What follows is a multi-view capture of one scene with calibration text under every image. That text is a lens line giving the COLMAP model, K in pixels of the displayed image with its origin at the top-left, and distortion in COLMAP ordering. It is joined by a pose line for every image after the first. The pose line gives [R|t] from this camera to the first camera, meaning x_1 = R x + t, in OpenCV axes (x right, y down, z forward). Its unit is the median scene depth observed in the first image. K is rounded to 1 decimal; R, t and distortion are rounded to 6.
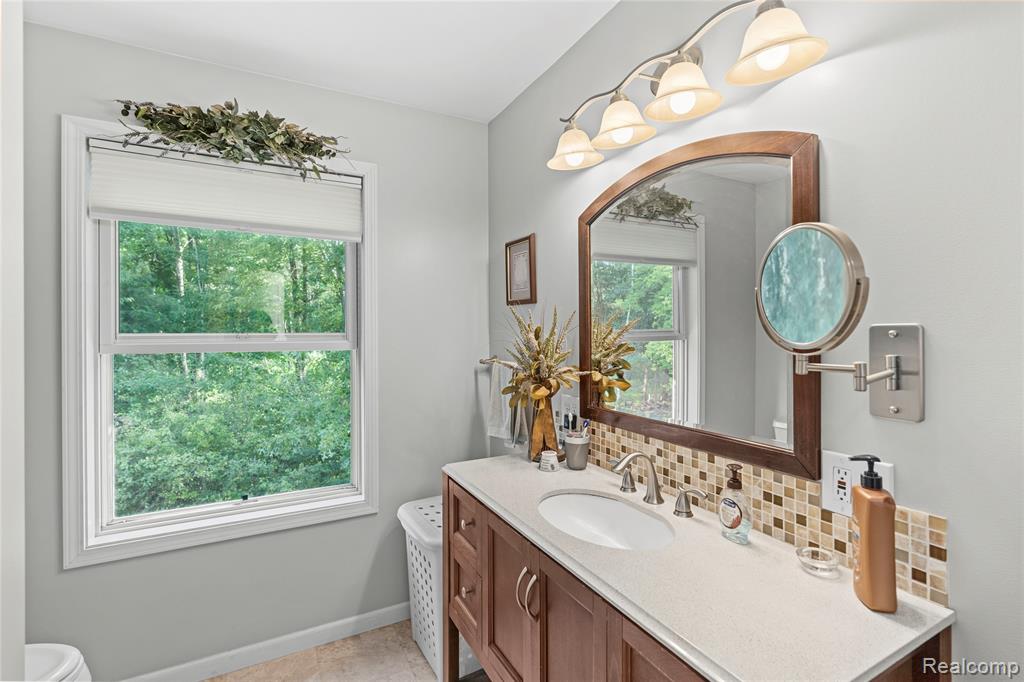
lens RADIAL K [[463.4, 0, 512.5], [0, 463.4, 330.1], [0, 0, 1]] dist [-0.003166, 0.000099]
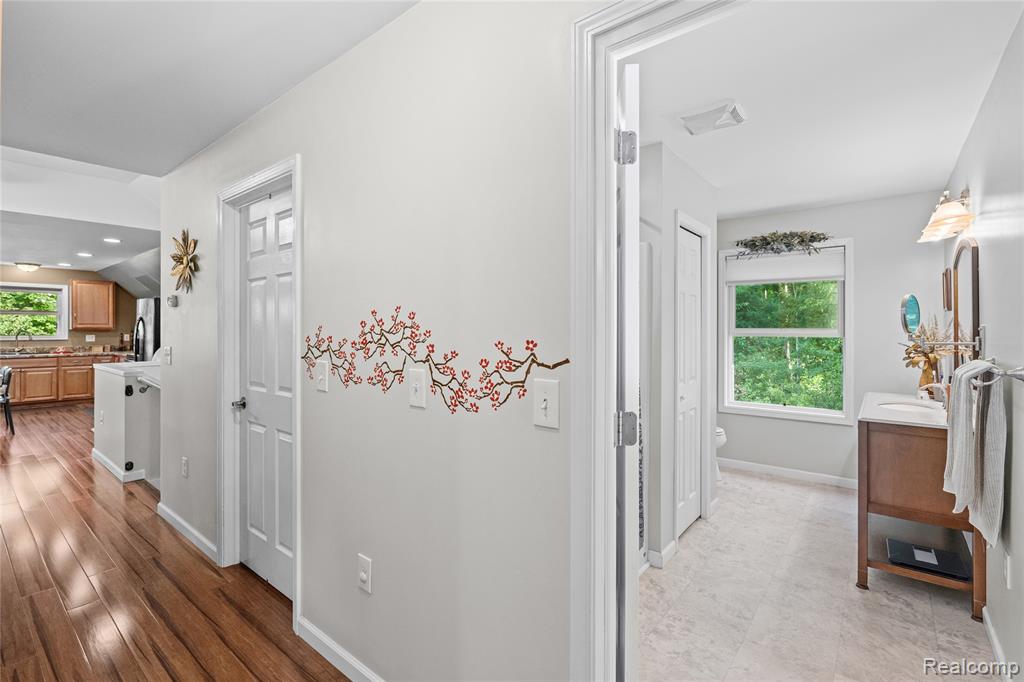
lens RADIAL K [[464.7, 0, 512.1], [0, 464.7, 326.3], [0, 0, 1]] dist [-0.002050, 0.000261]
pose [[0.396544, 0.003635, -0.918009, 0.977760], [-0.003560, 0.999991, 0.002422, -0.002104], [0.918009, 0.002308, 0.396553, -1.109943]]
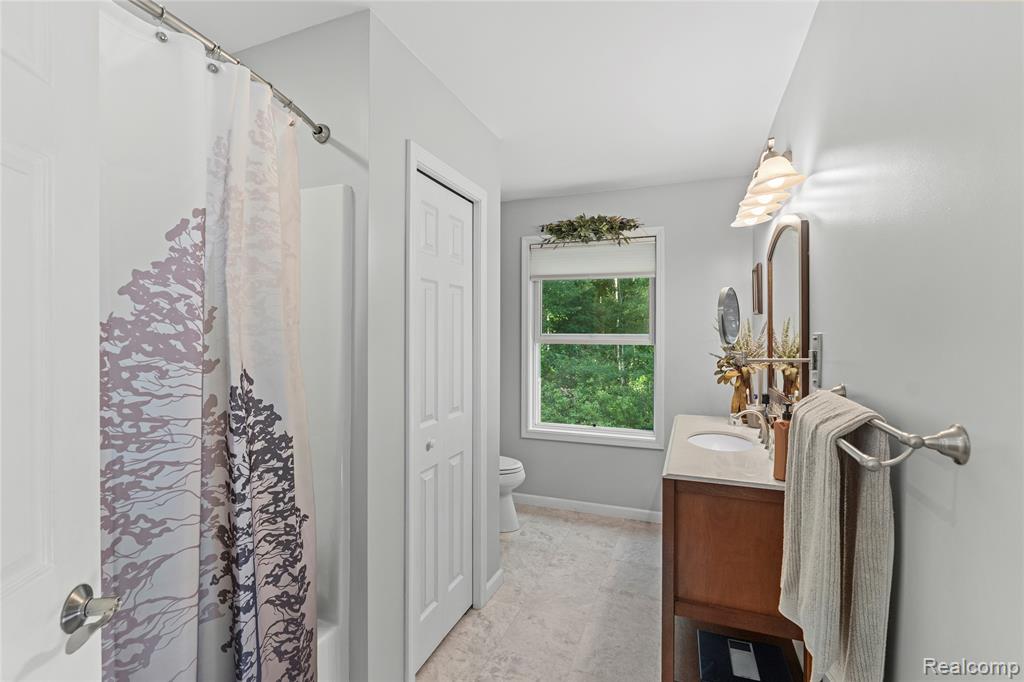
lens RADIAL K [[469.3, 0, 511.7], [0, 469.3, 327.7], [0, 0, 1]] dist [-0.004993, -0.000210]
pose [[0.655718, 0.003068, -0.755000, 0.632674], [-0.008296, 0.999961, -0.003142, -0.008251], [0.754960, 0.008323, 0.655717, -0.472443]]
